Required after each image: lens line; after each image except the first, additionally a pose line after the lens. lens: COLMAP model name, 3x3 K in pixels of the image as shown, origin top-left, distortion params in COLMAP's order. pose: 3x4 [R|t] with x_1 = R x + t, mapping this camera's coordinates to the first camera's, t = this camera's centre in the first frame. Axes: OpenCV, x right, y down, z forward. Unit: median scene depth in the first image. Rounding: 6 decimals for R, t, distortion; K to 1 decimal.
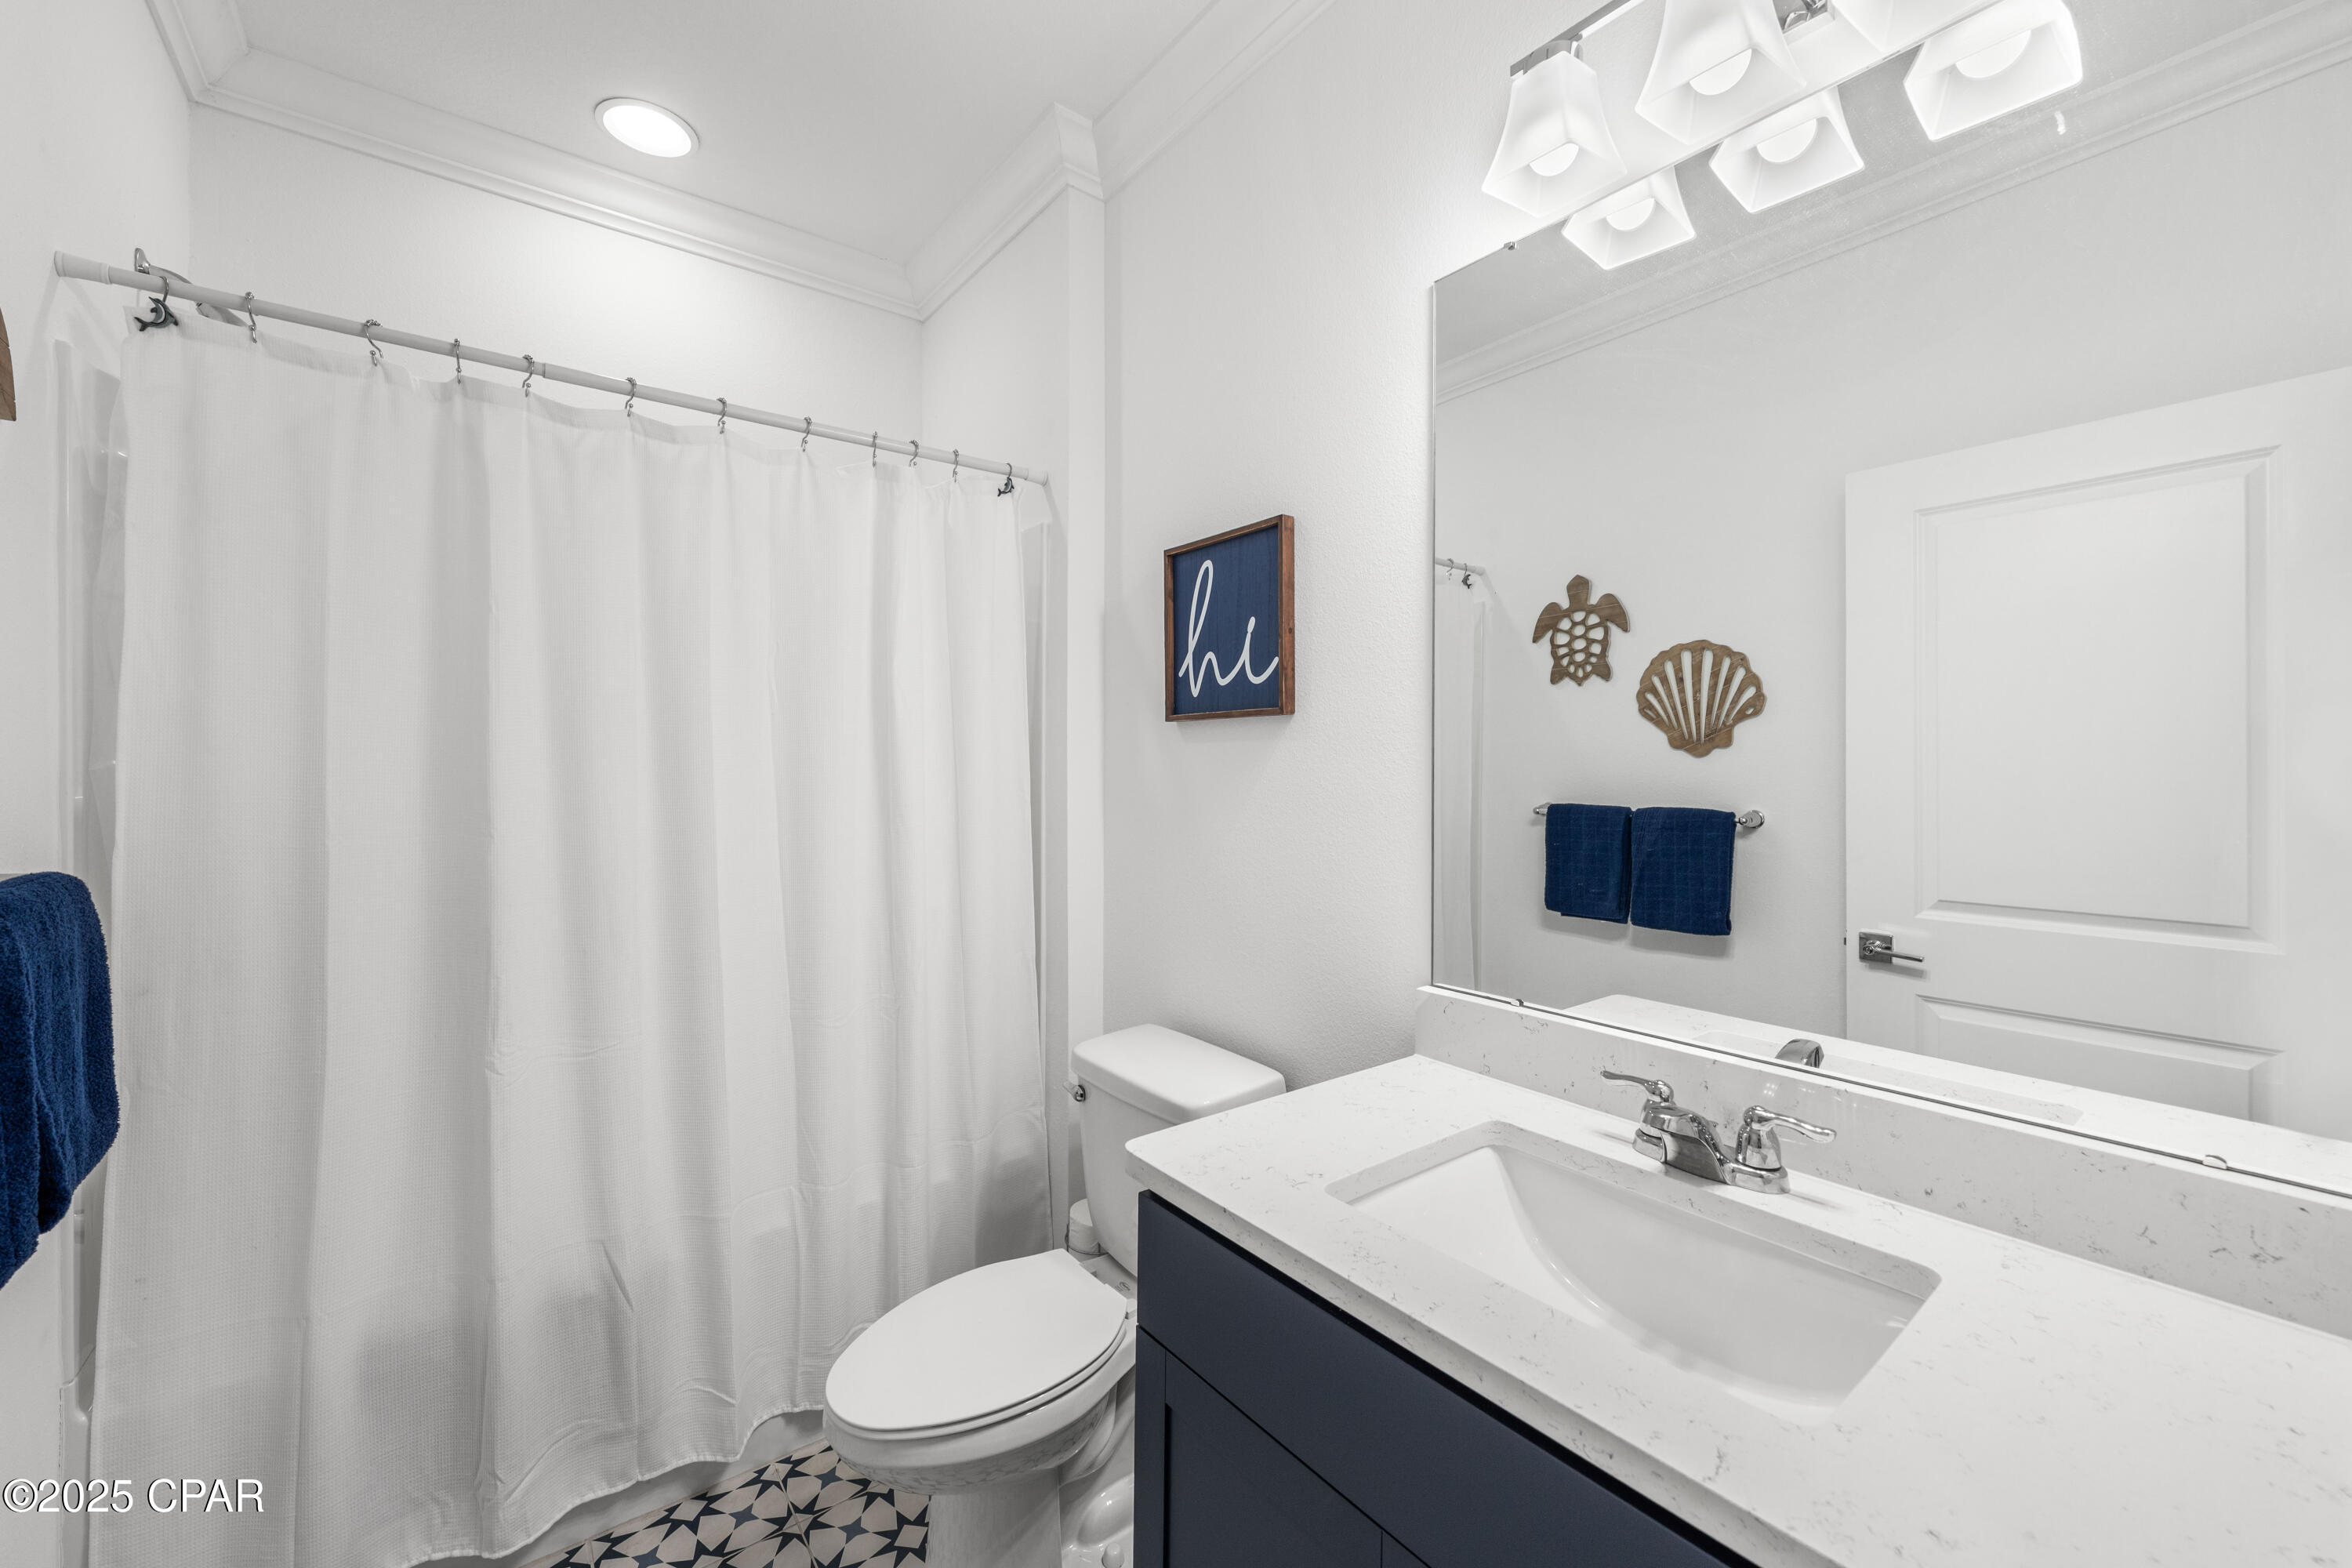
lens RADIAL K [[919.3, 0, 1189.8], [0, 919.3, 738.7], [0, 0, 1]] dist [0.000132, 0.000233]
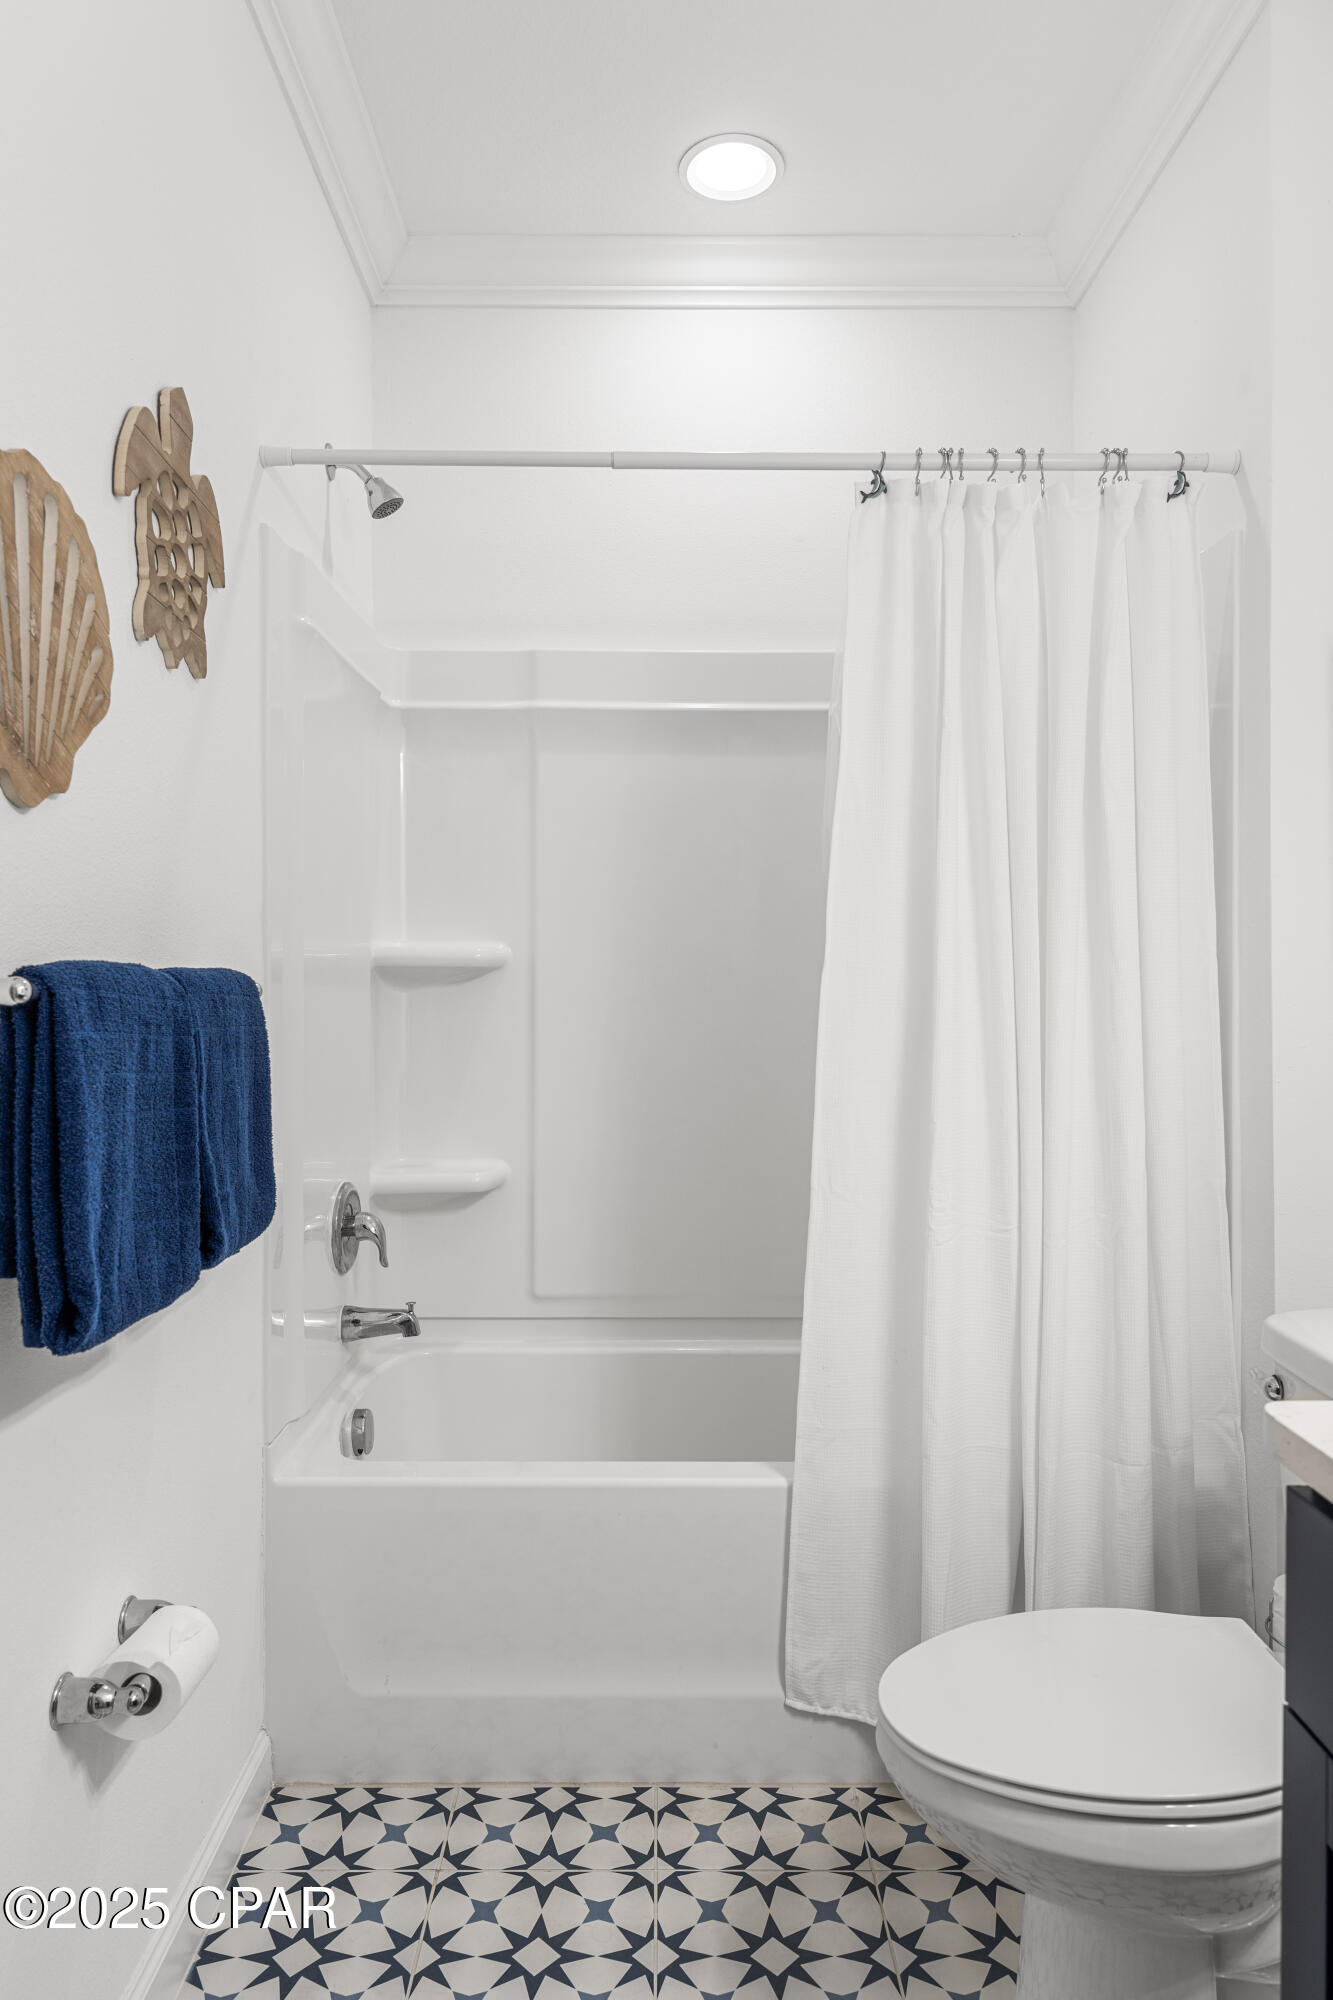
lens RADIAL K [[1242.5, 0, 677.3], [0, 1242.5, 964.1], [0, 0, 1]] dist [0.022790, -0.027586]
pose [[0.796972, -0.009903, -0.603935, 0.064145], [0.009587, 0.999947, -0.003746, 0.081173], [0.603940, -0.002804, 0.797025, 0.060703]]
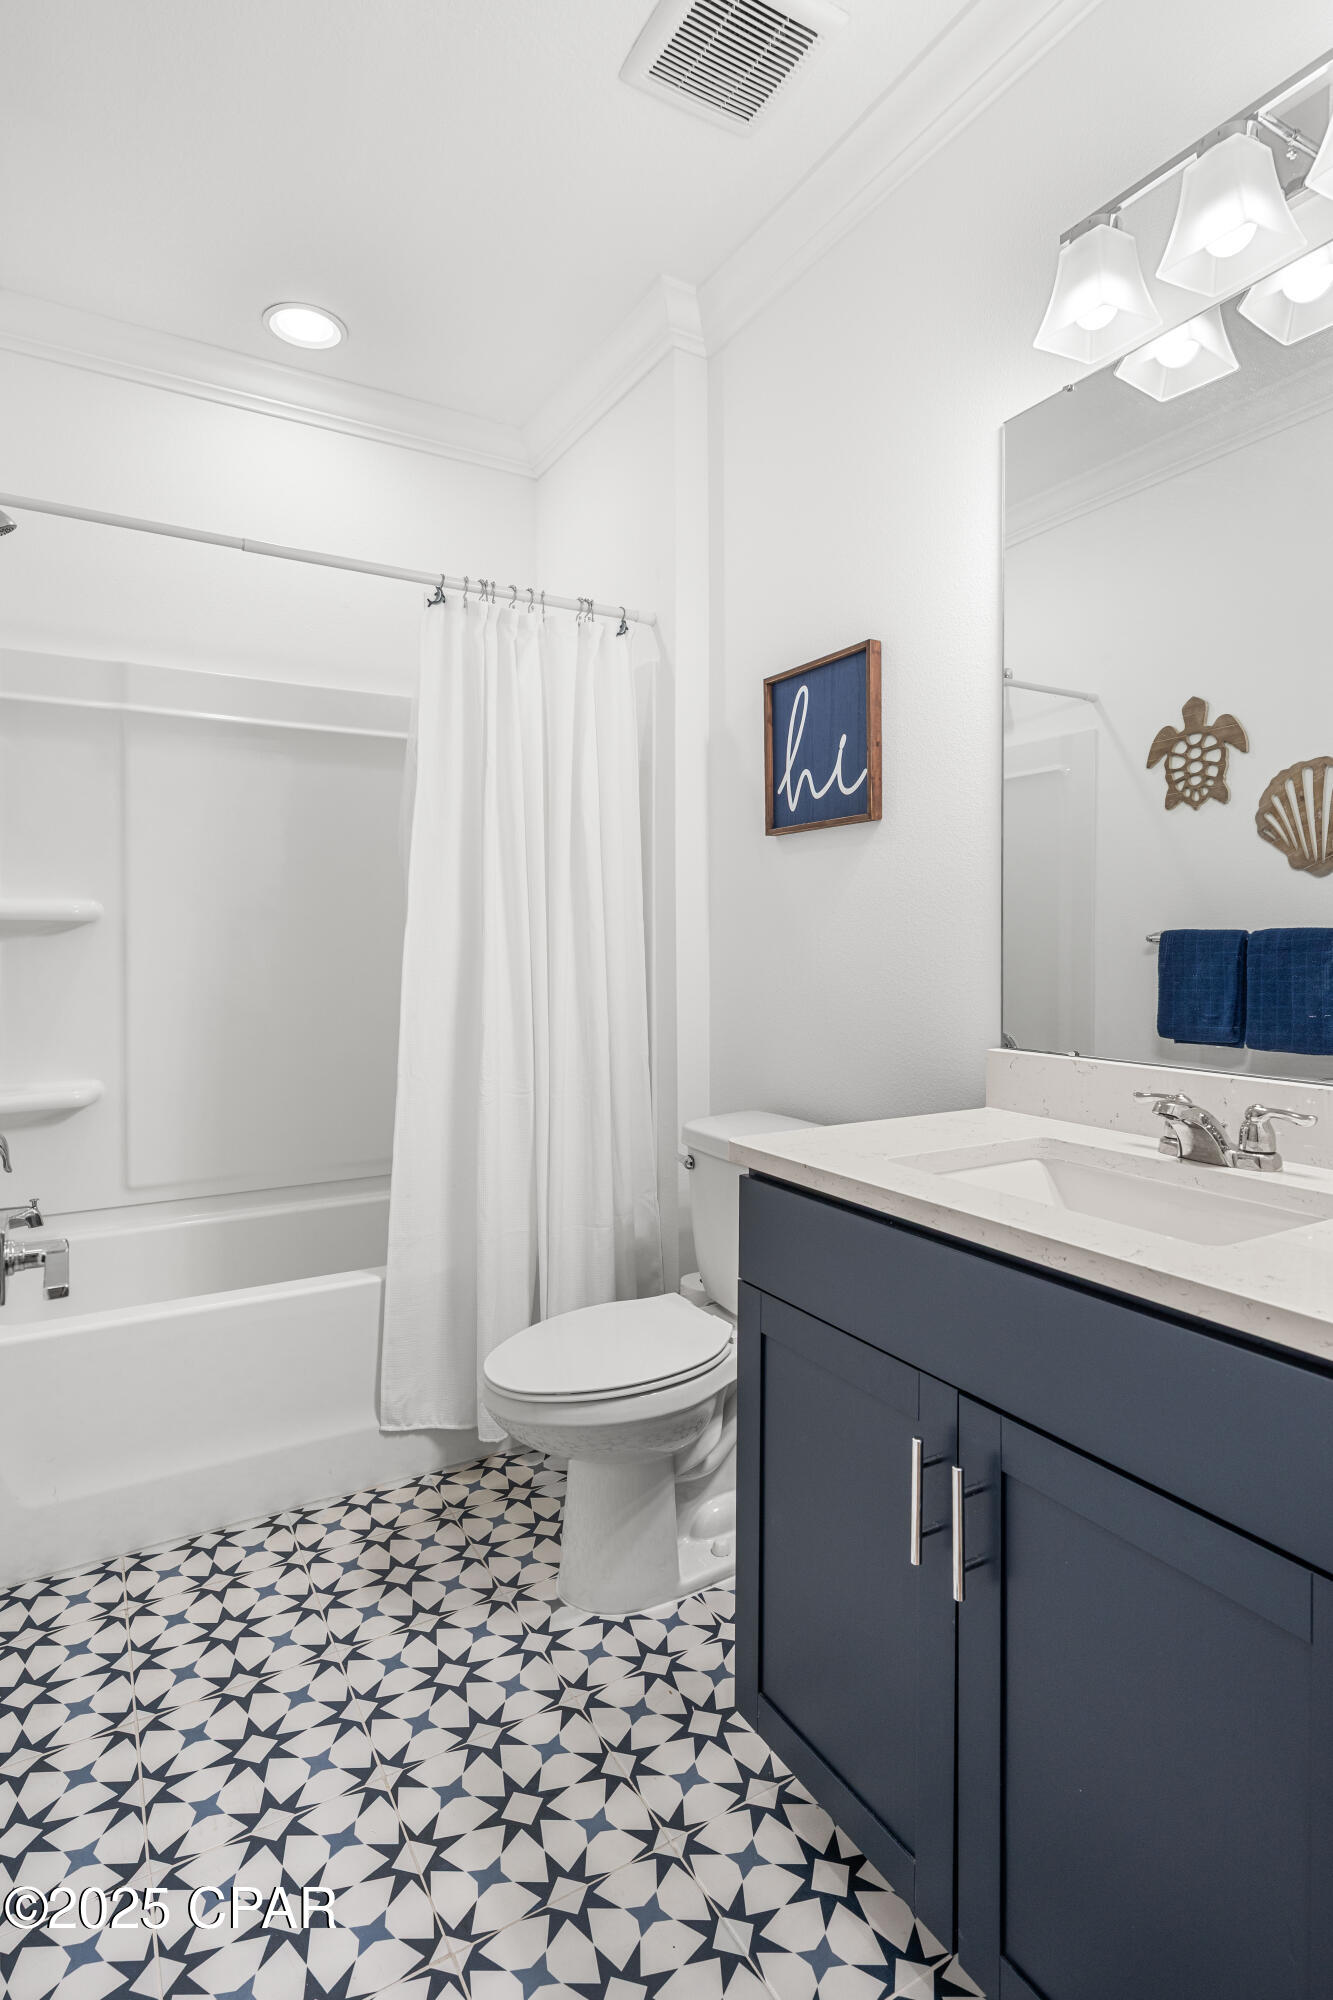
lens RADIAL K [[1044.4, 0, 664.4], [0, 1044.4, 912.6], [0, 0, 1]] dist [0.003458, 0.014999]
pose [[0.990805, -0.005580, -0.135179, 0.021019], [0.003941, 0.999915, -0.012395, 0.085842], [0.135237, 0.011748, 0.990744, -0.238067]]
